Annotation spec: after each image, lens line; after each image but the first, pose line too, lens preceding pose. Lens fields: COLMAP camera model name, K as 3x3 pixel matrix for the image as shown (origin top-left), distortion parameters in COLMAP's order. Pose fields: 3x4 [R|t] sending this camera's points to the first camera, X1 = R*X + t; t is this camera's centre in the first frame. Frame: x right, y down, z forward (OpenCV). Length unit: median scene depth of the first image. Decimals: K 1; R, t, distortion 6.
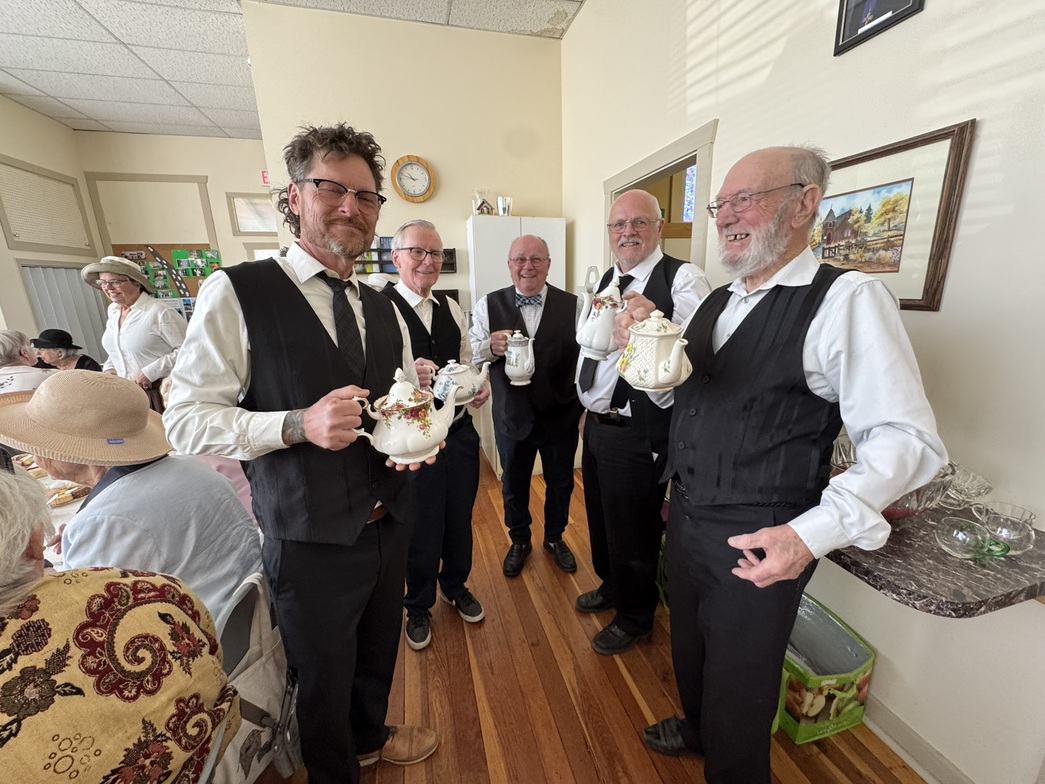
lens RADIAL K [[419.2, 0, 521.8], [0, 419.2, 389.3], [0, 0, 1]] dist [-0.001635, -0.000507]
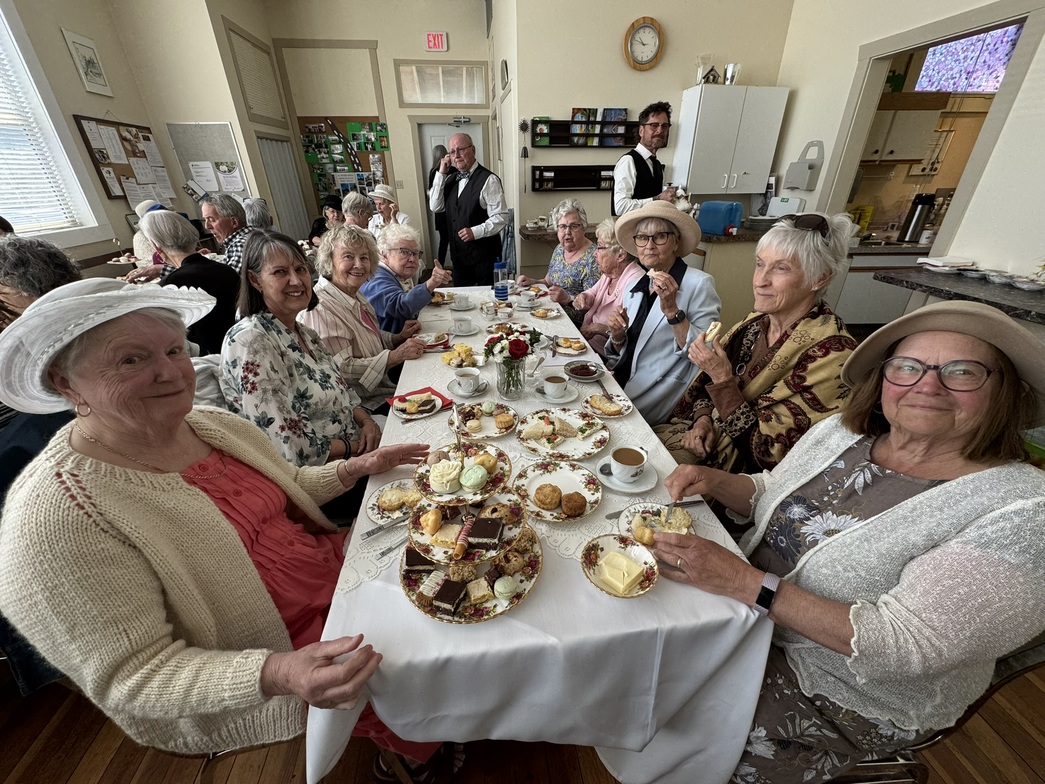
lens RADIAL K [[419.2, 0, 525.7], [0, 419.2, 391.8], [0, 0, 1]] dist [-0.001635, -0.000507]
pose [[0.992188, 0.069218, -0.103786, -0.232078], [-0.042082, 0.968892, 0.243881, 0.049588], [0.117439, -0.237609, 0.964236, -0.132619]]
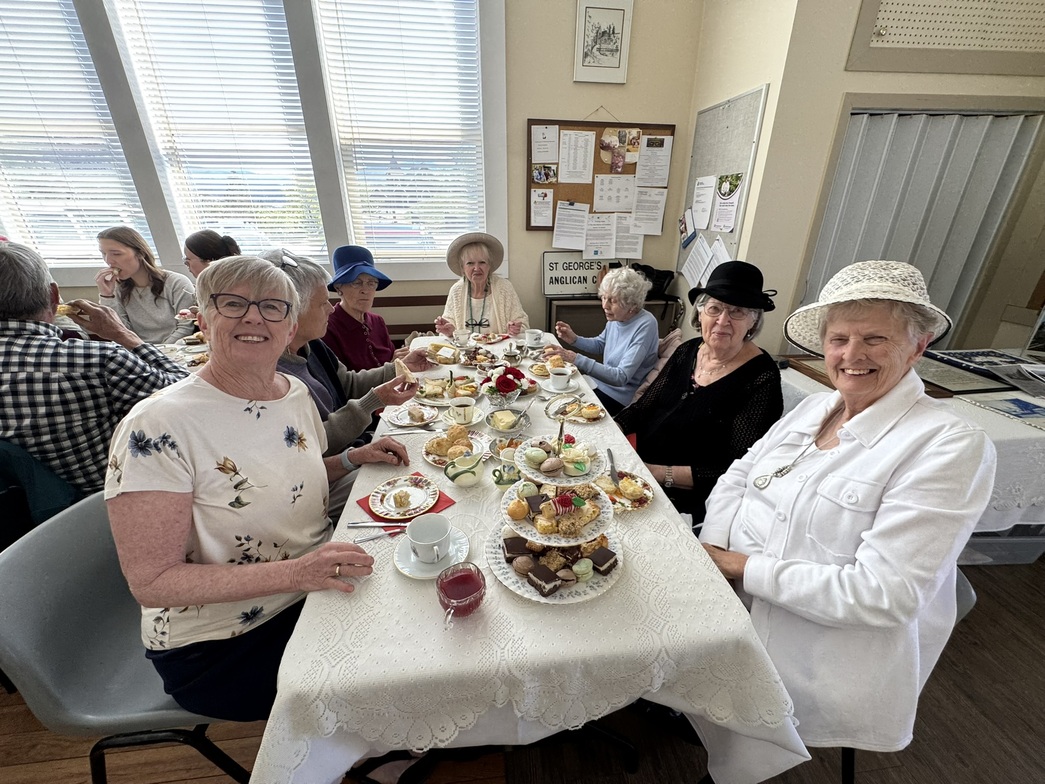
lens RADIAL K [[419.2, 0, 527.1], [0, 419.2, 399.8], [0, 0, 1]] dist [-0.001635, -0.000507]
pose [[-0.151558, 0.427105, -0.891410, -0.440634], [-0.232967, 0.860987, 0.452137, -0.109036], [0.960602, 0.276194, -0.030988, 0.573210]]
